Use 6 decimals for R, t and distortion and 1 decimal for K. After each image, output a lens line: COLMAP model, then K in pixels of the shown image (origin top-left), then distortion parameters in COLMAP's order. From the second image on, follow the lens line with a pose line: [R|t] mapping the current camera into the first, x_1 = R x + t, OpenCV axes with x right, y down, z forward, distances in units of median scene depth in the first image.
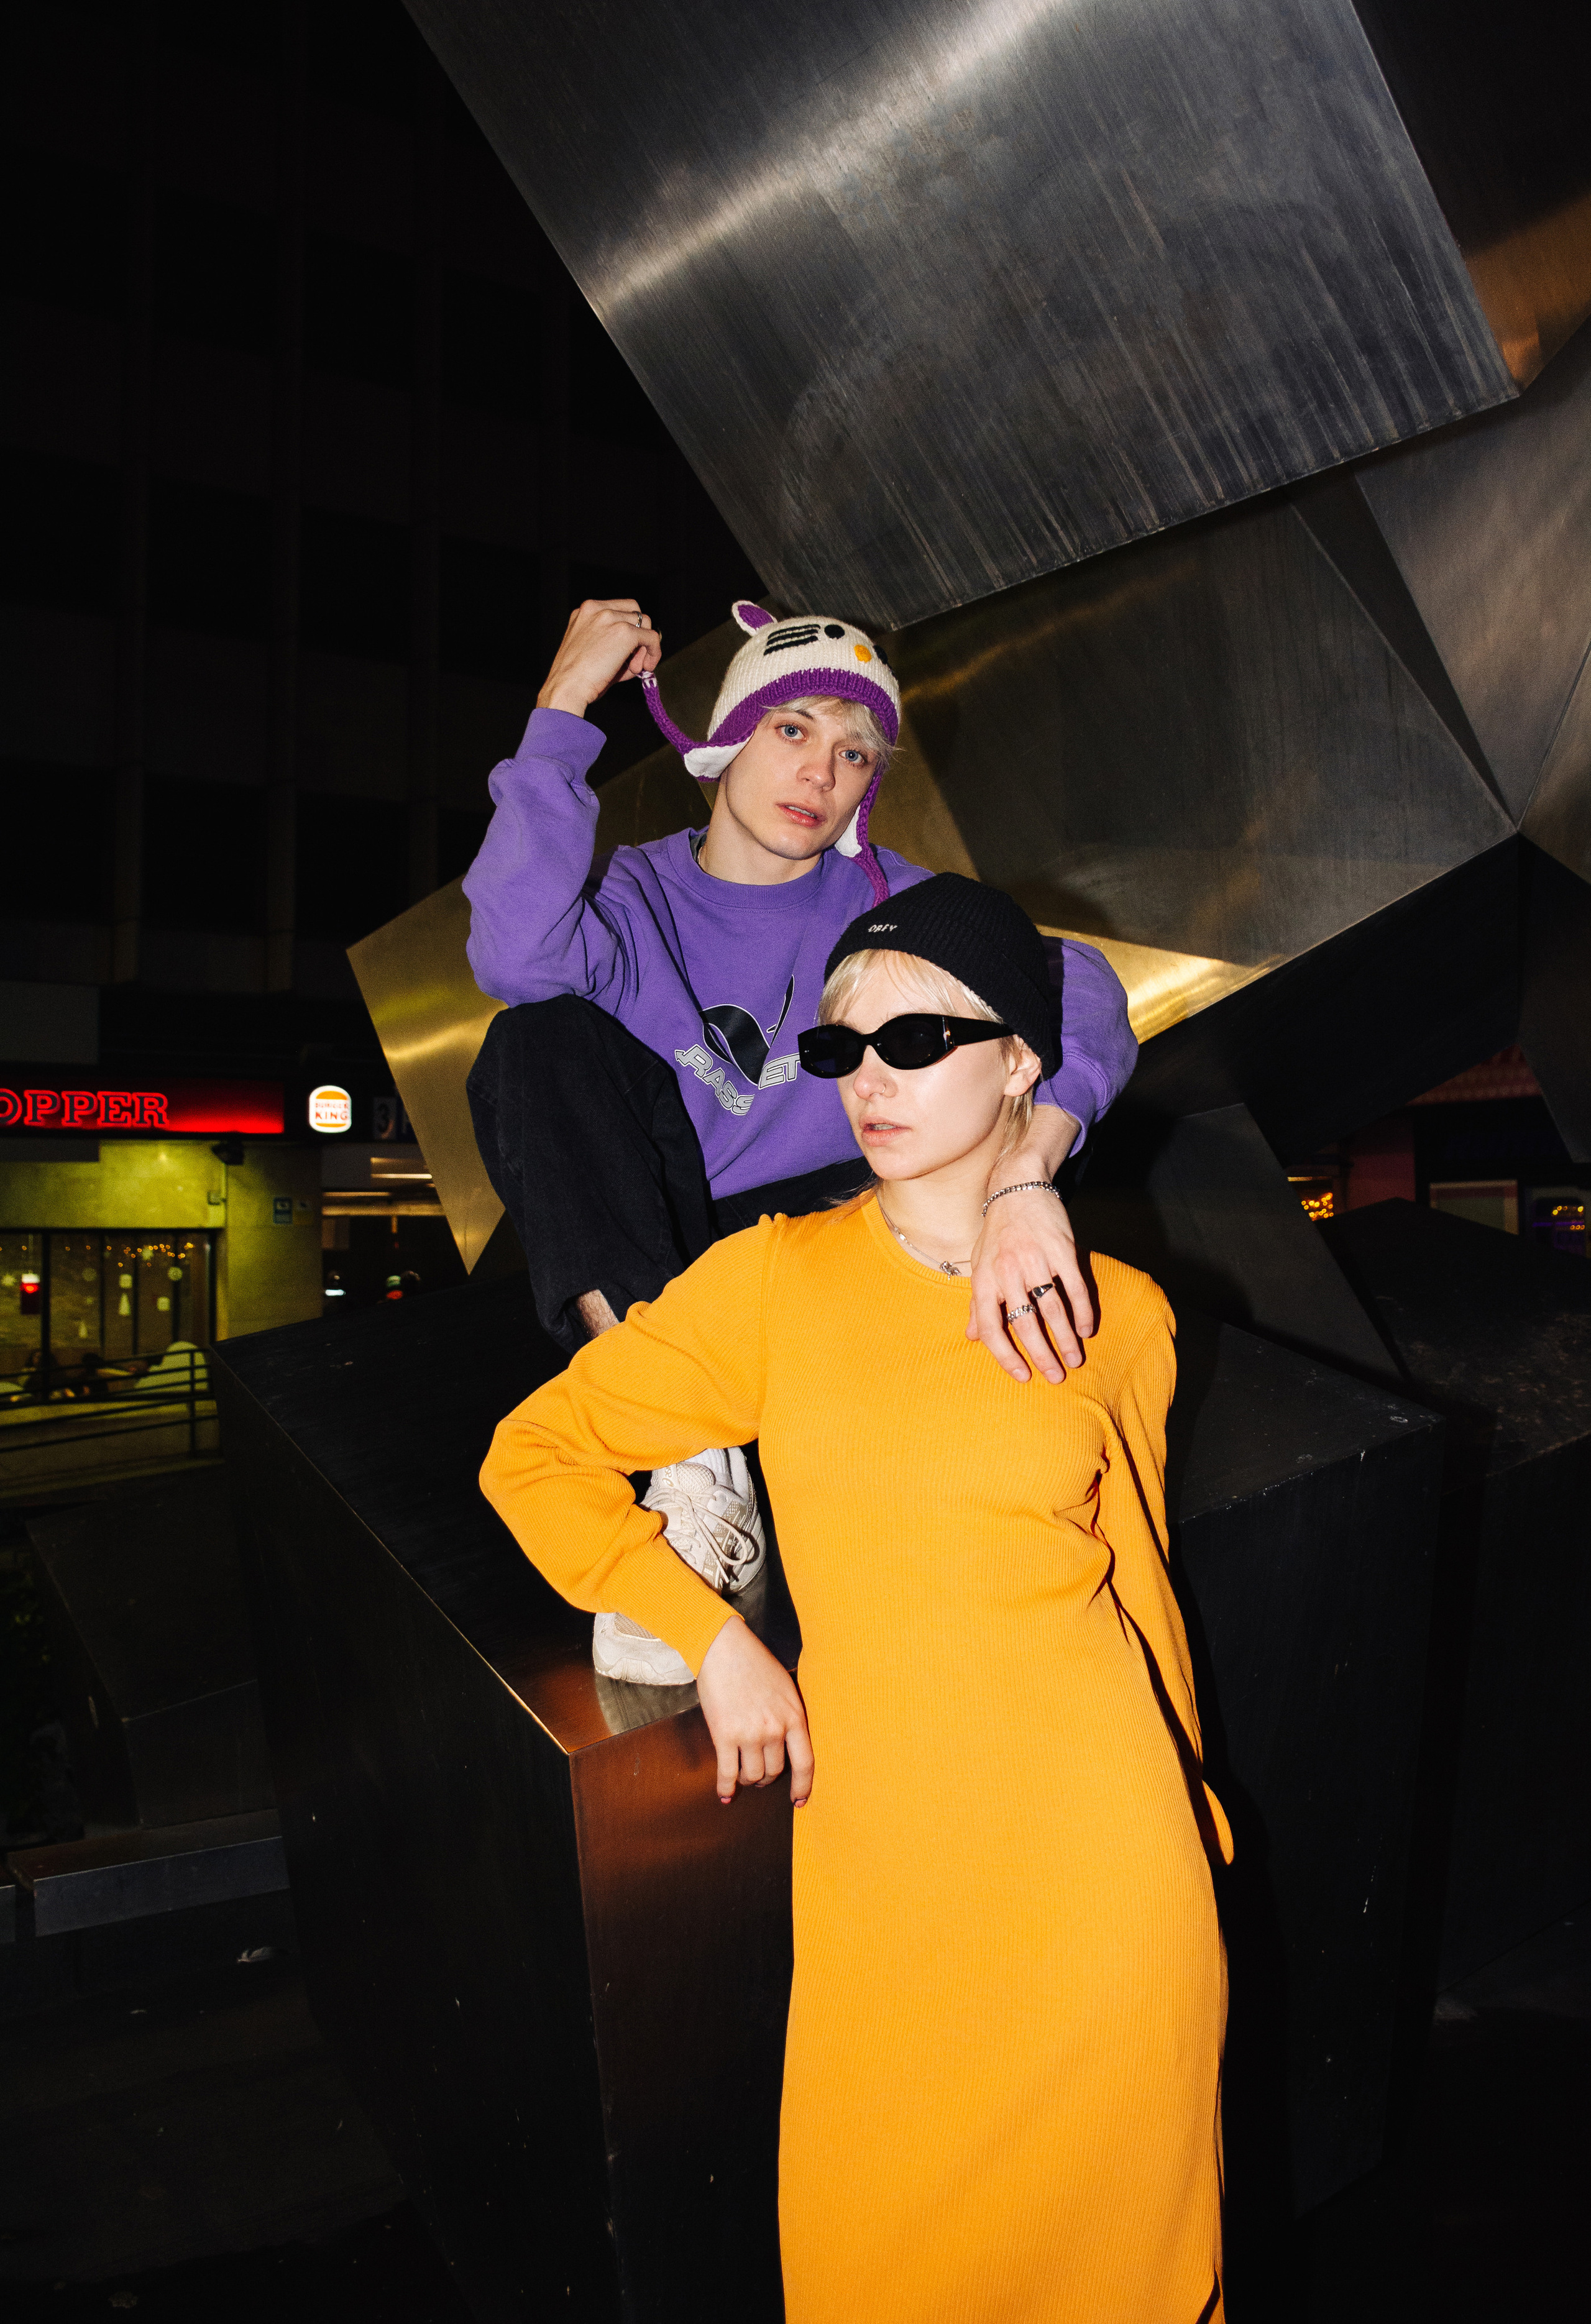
lens RADIAL K [[1827.1, 0, 781.2], [0, 1827.1, 1150.7], [0, 0, 1]] dist [-0.087486, 0.033025]
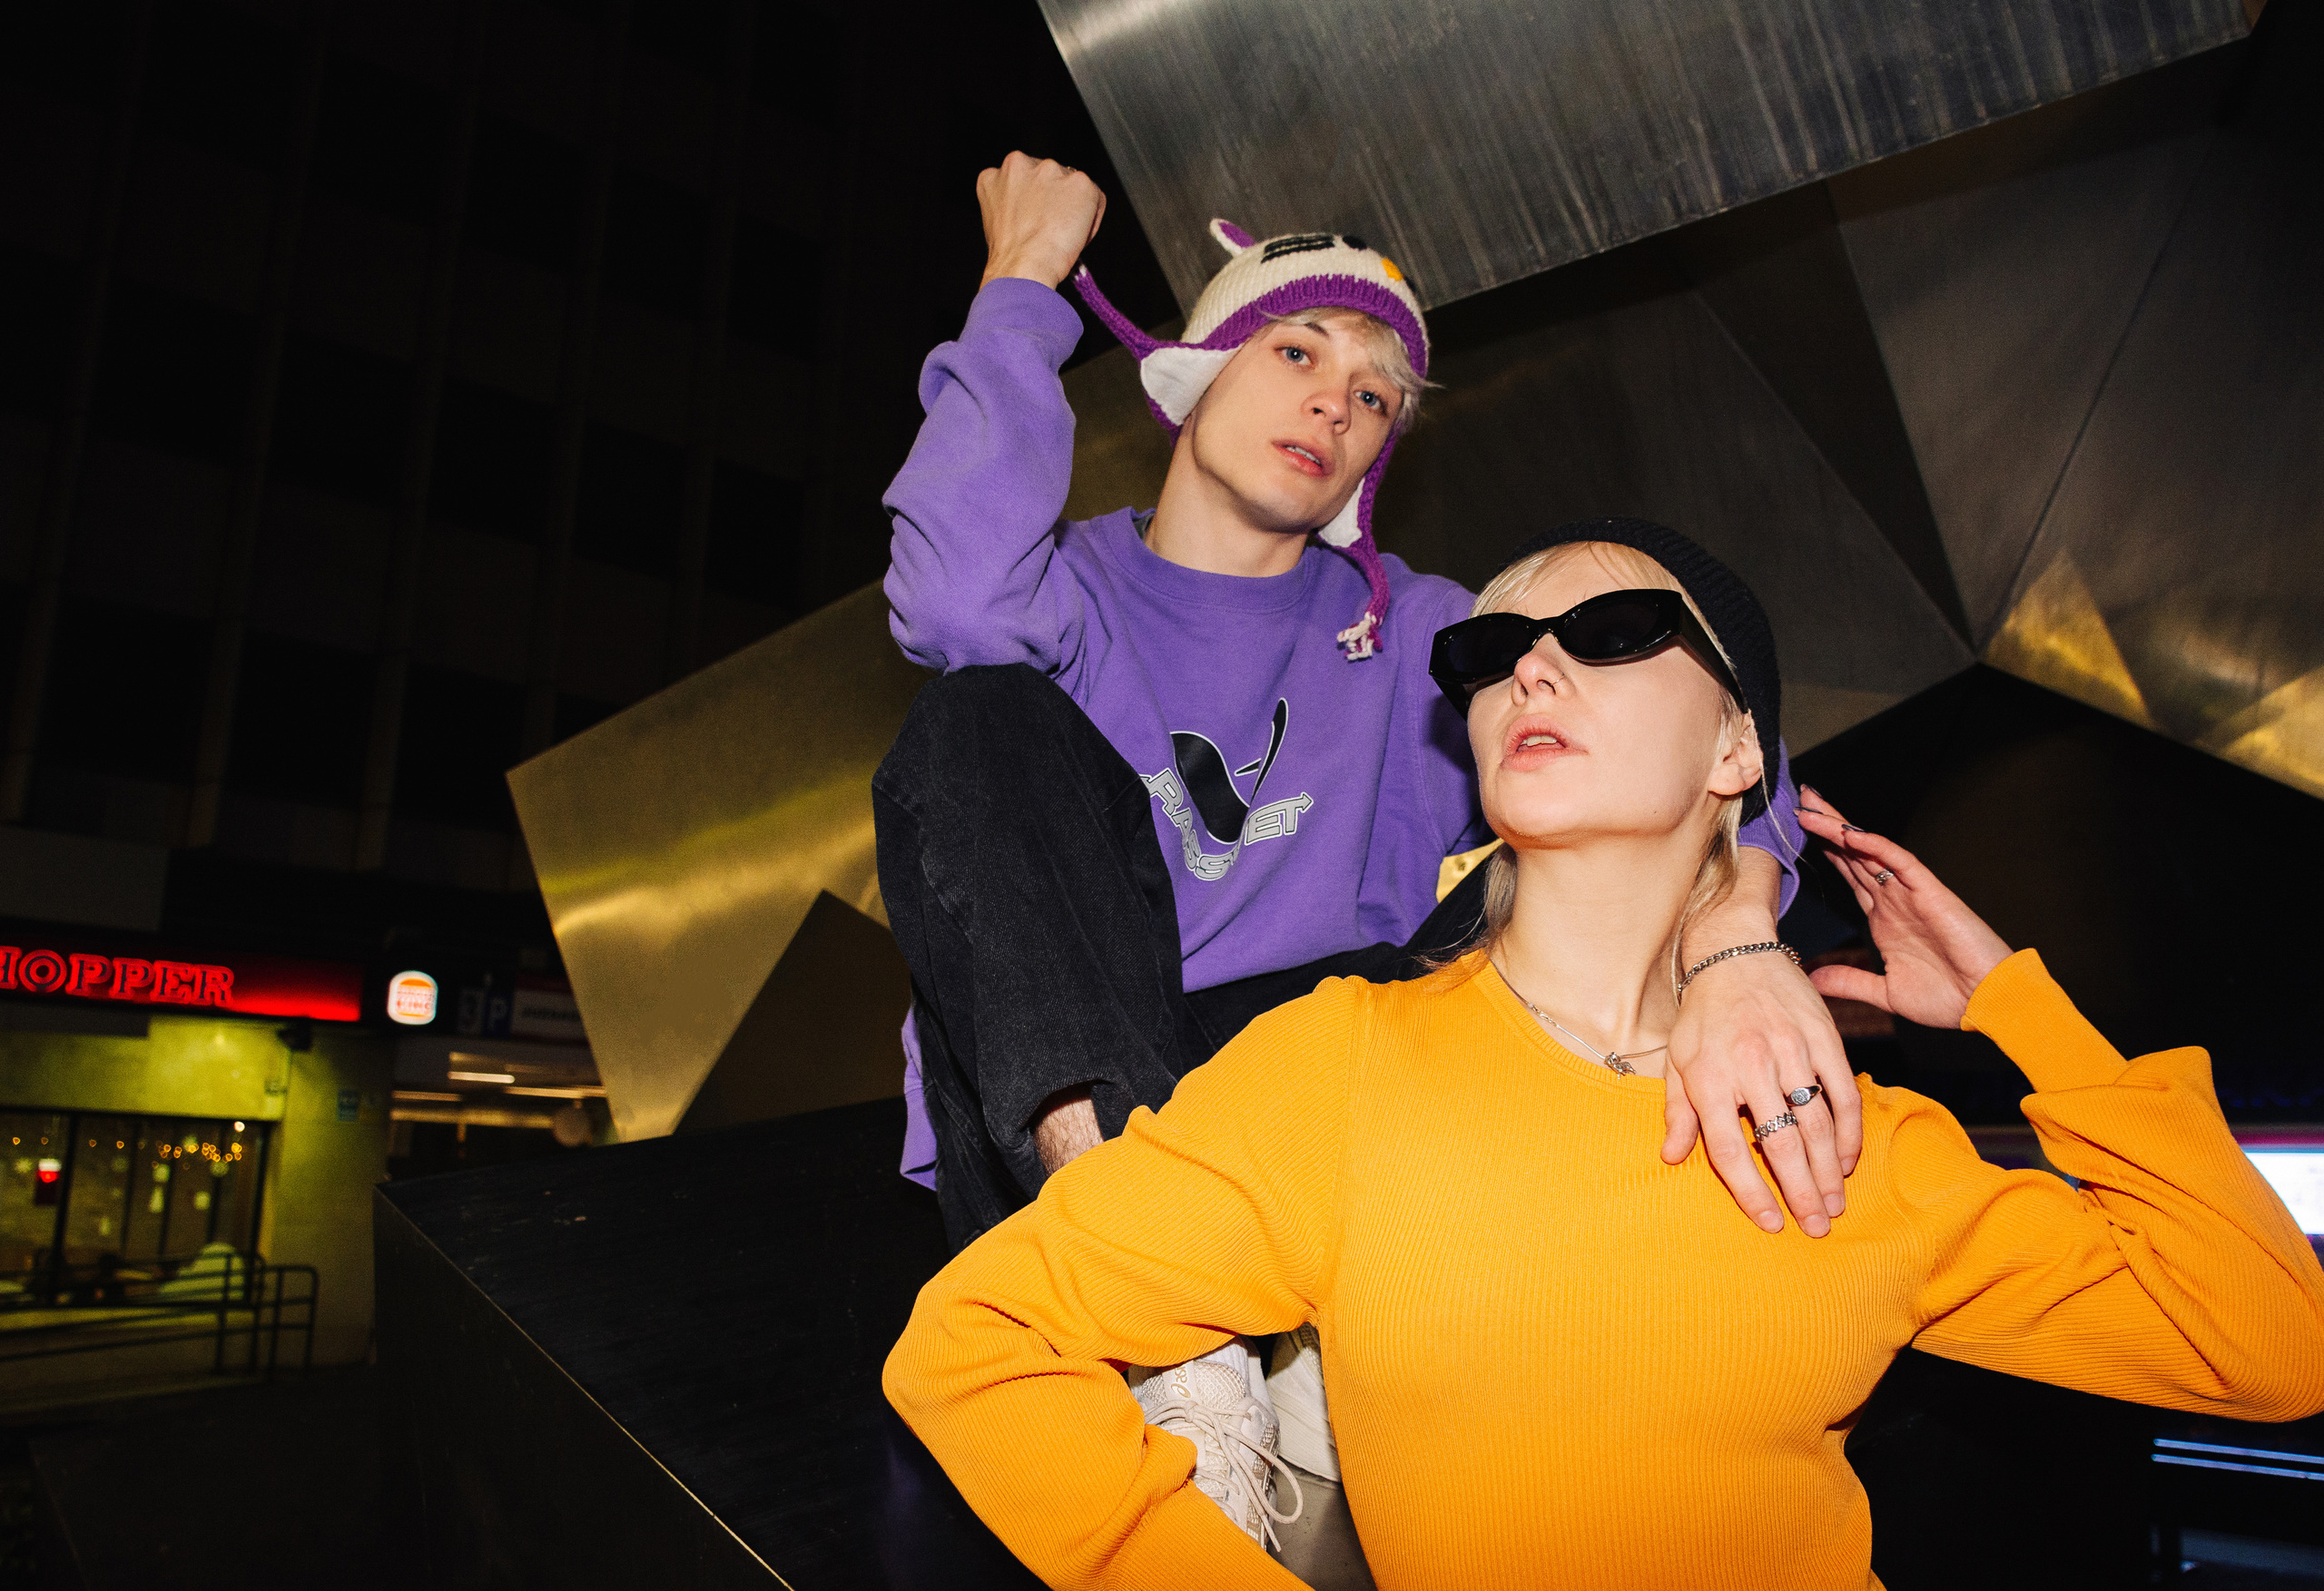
lens RADIAL K [[1826.7, 0, 1180.5], [0, 1826.7, 811.7], [0, 0, 1]] dist [-0.087486, 0.033025]
pose [[0.985359, 0.071425, 0.154809, -0.132459], [-0.047684, 0.987234, -0.151971, 0.058999], [-0.163688, 0.142364, 0.976186, 0.264048]]
